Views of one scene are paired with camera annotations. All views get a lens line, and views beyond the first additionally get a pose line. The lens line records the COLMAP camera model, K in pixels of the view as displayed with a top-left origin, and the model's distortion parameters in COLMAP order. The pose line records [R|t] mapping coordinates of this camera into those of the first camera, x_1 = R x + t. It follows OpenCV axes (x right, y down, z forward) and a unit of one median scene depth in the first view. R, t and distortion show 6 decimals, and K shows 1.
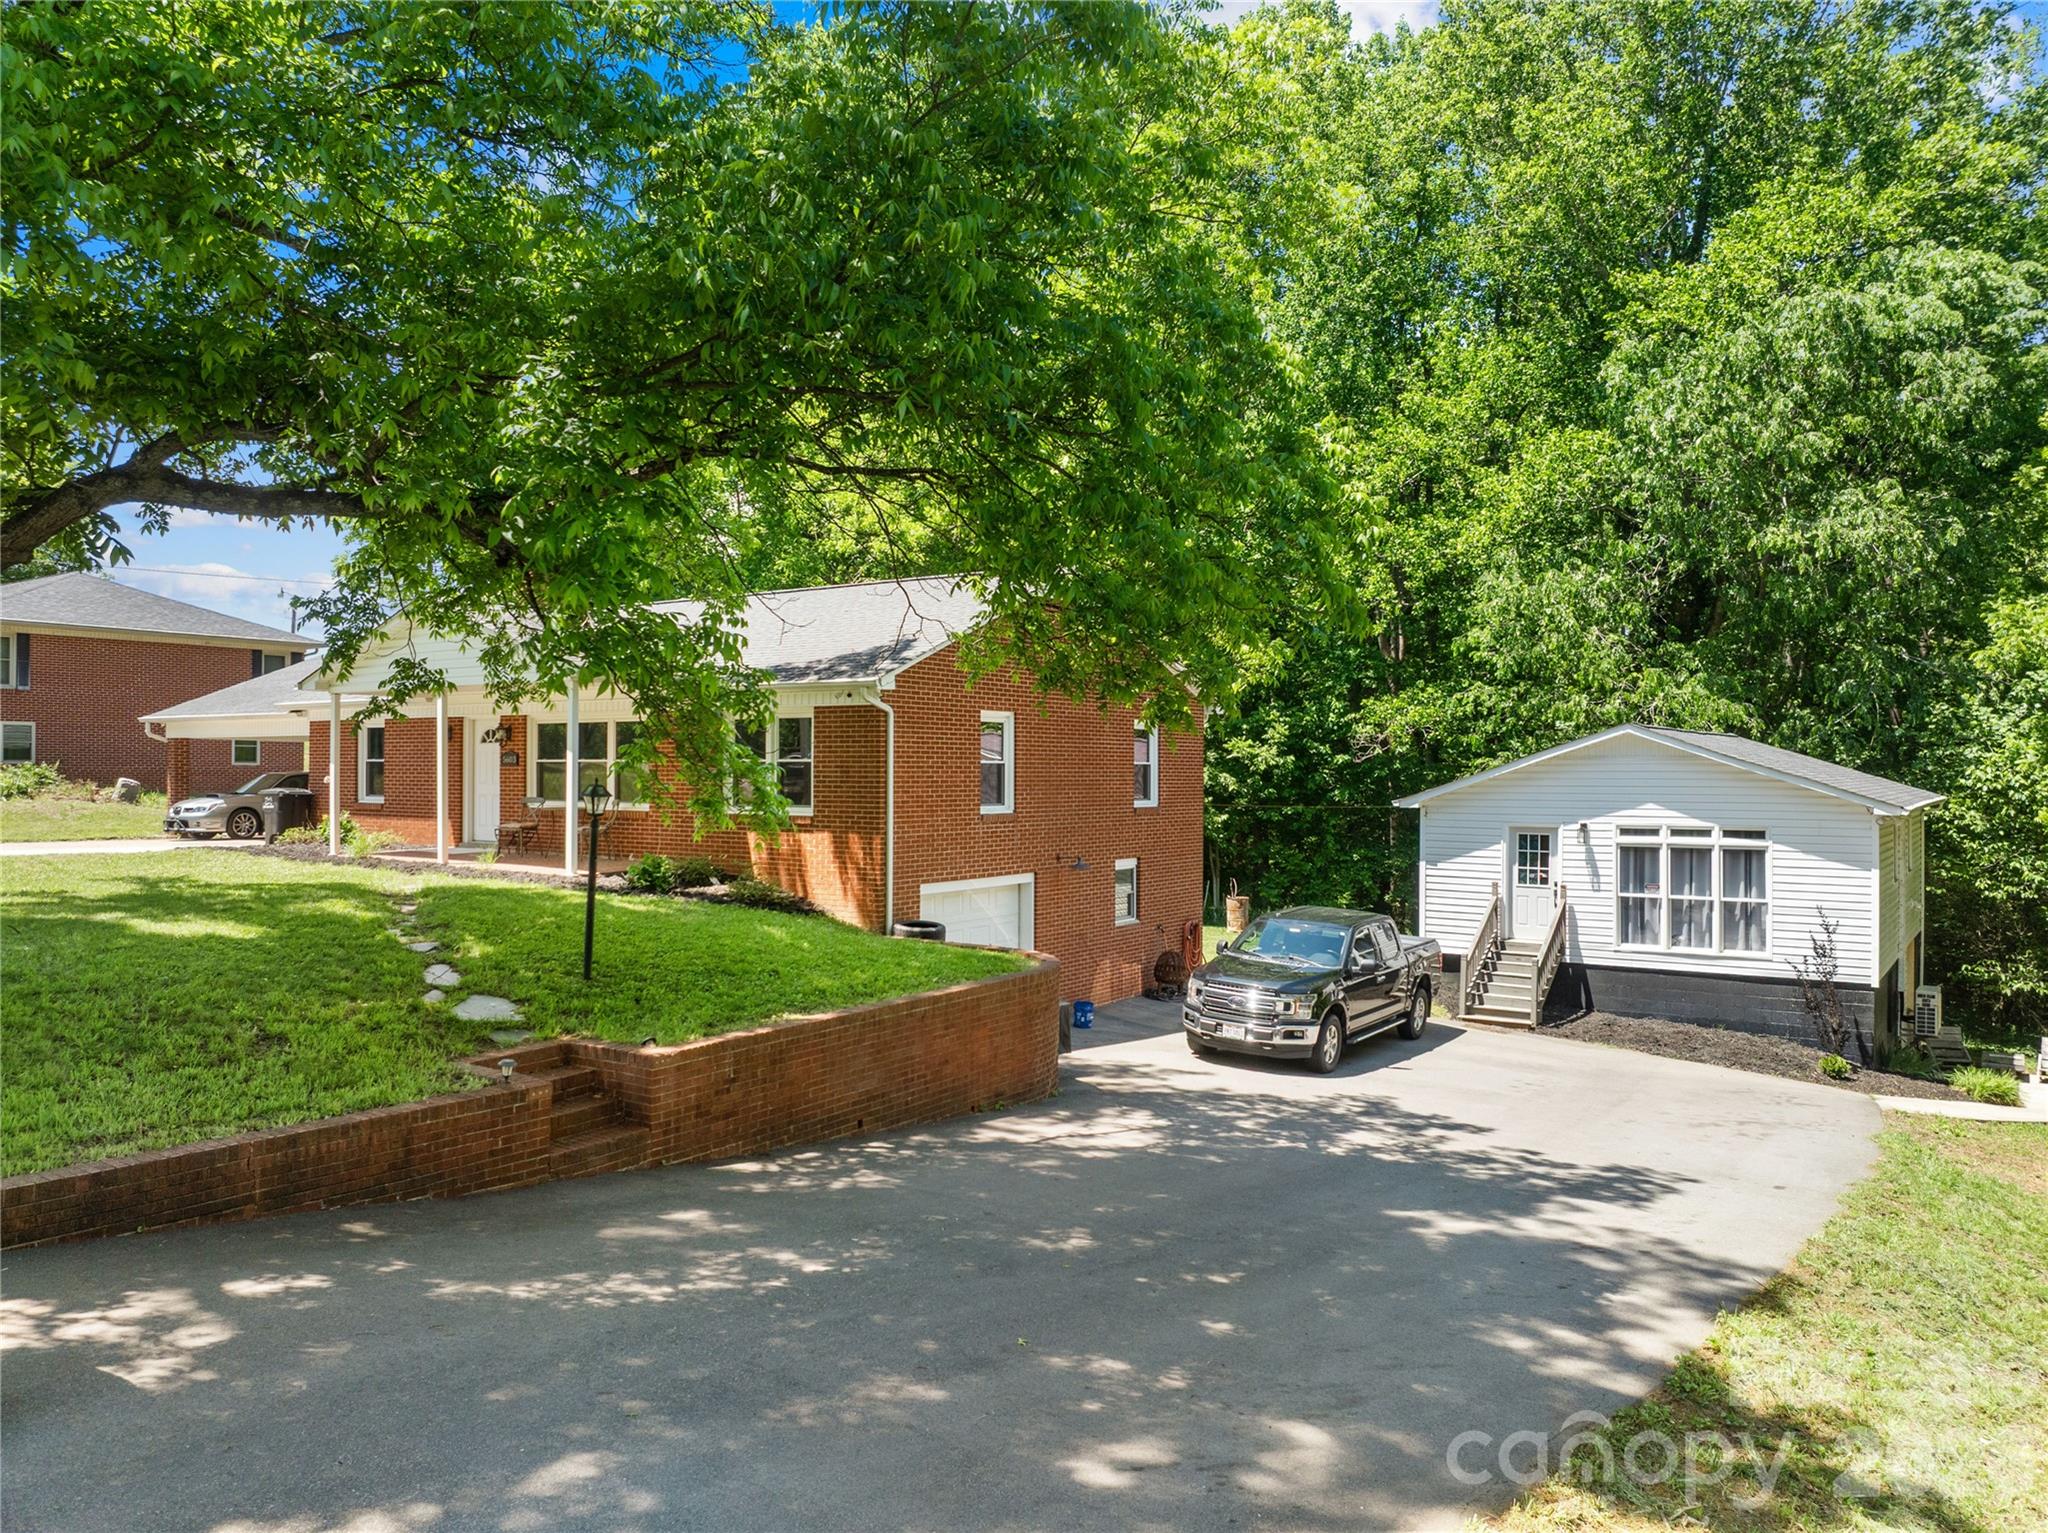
lens RADIAL K [[1424.1, 0, 1024.4], [0, 1424.1, 766.8], [0, 0, 1]] dist [-0.001819, 0.001209]
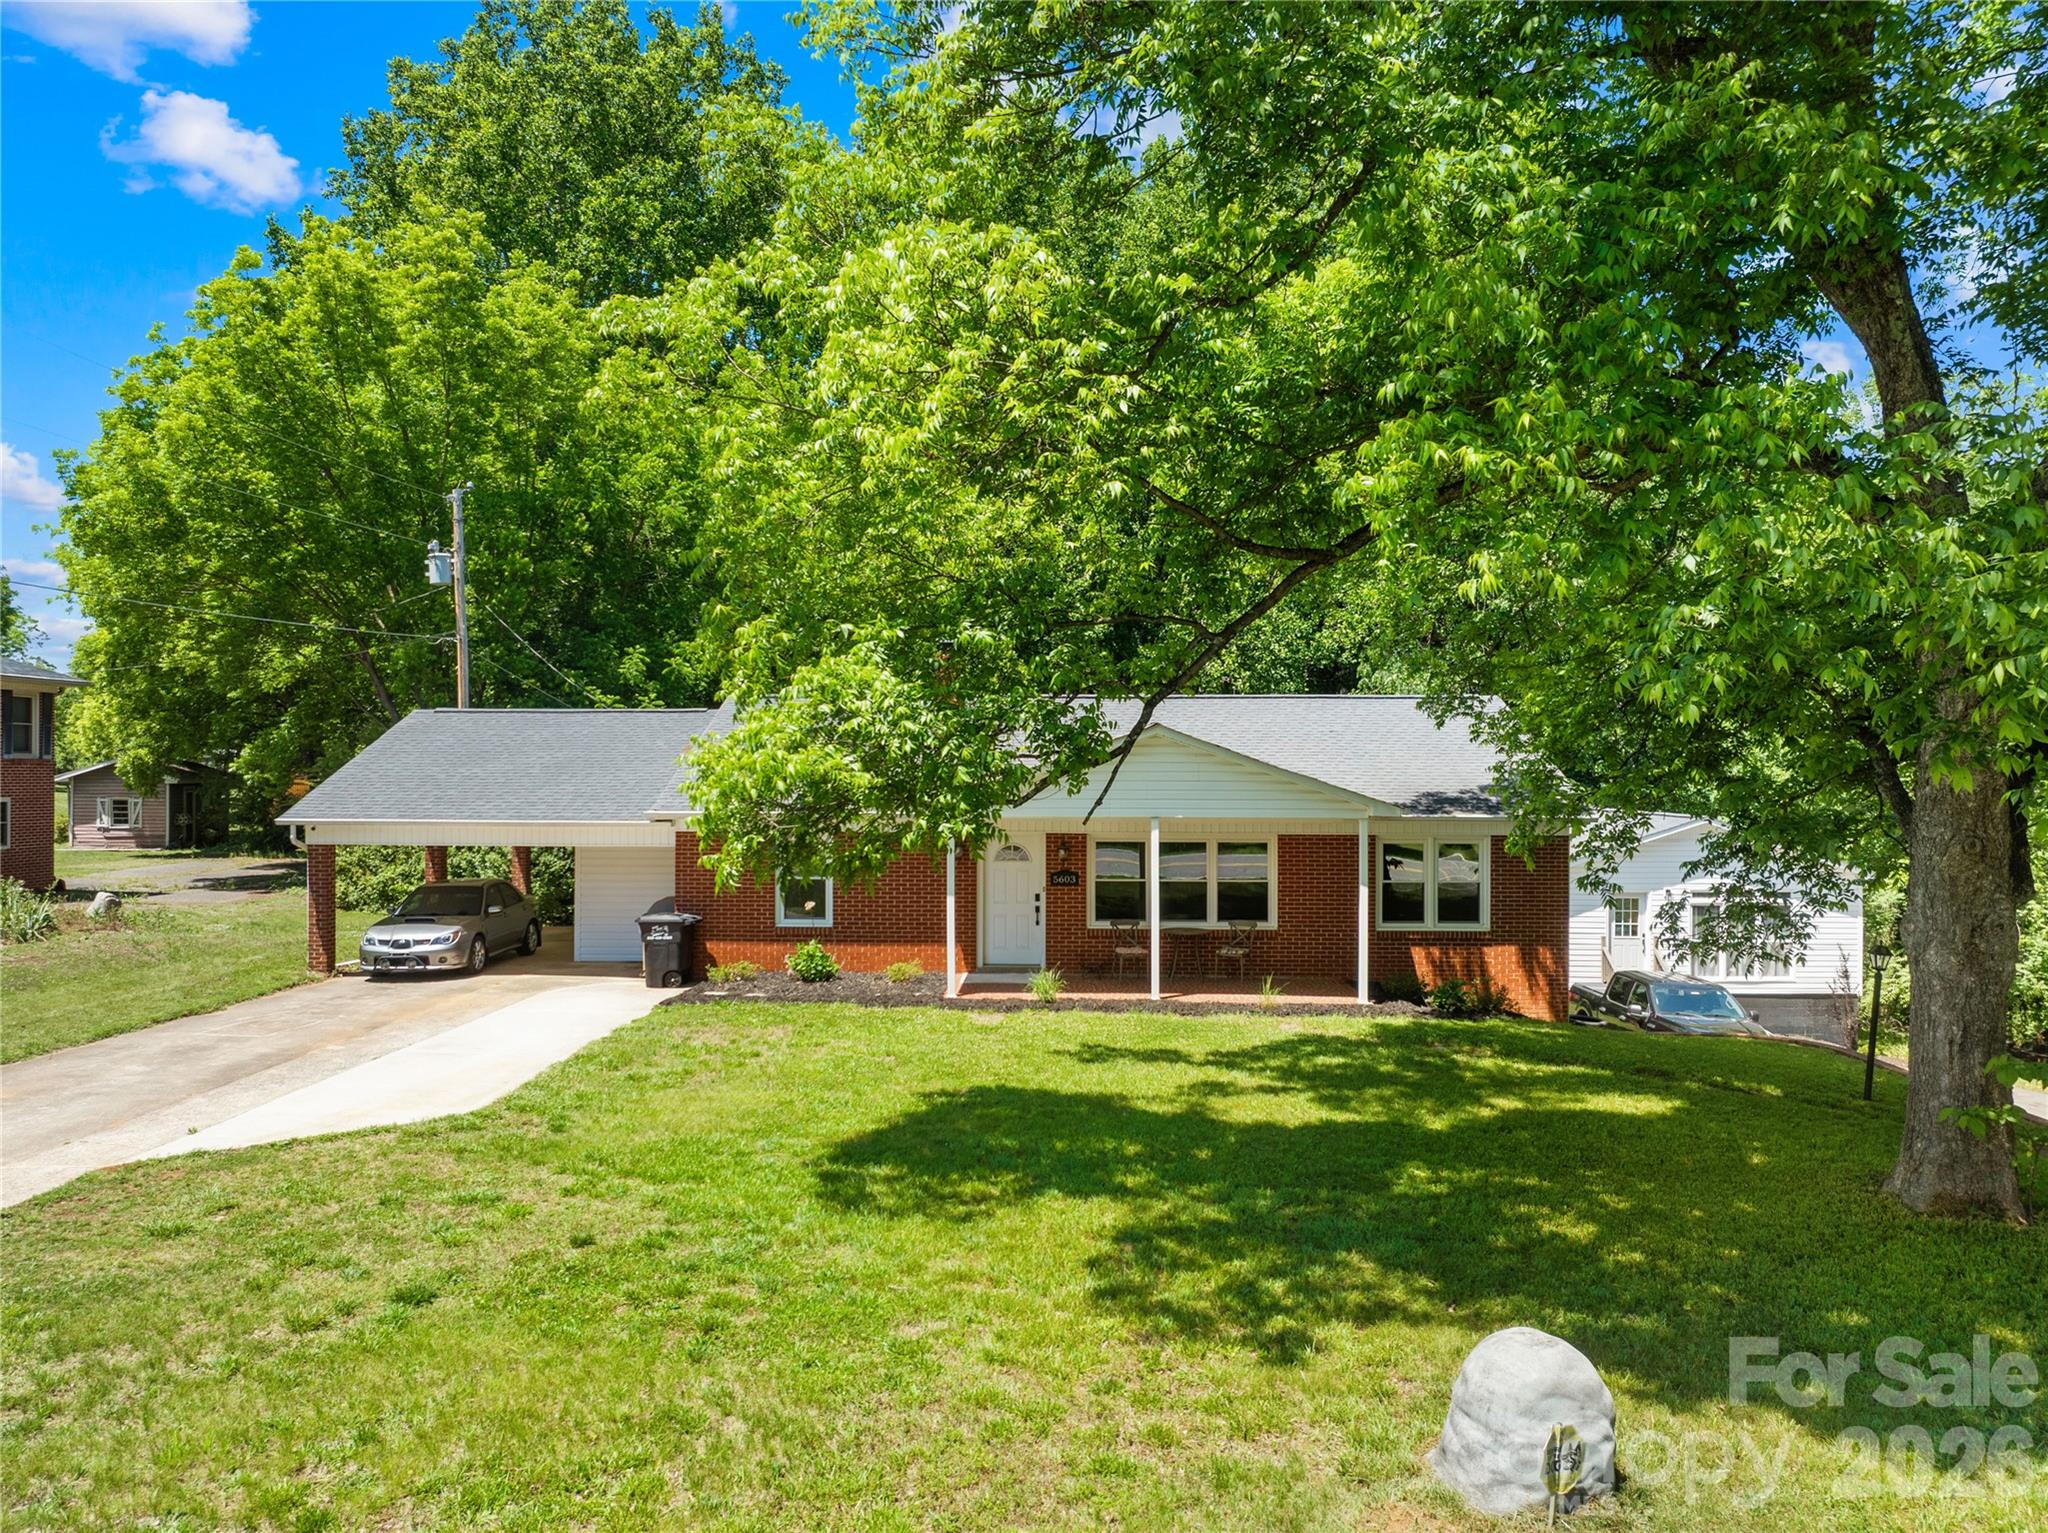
lens RADIAL K [[1424.1, 0, 1024.7], [0, 1424.1, 766.9], [0, 0, 1]] dist [-0.001819, 0.001209]
pose [[0.832105, 0.001326, 0.554617, -0.862123], [-0.001405, 0.999999, -0.000283, -0.075796], [-0.554617, -0.000544, 0.832106, 0.199861]]
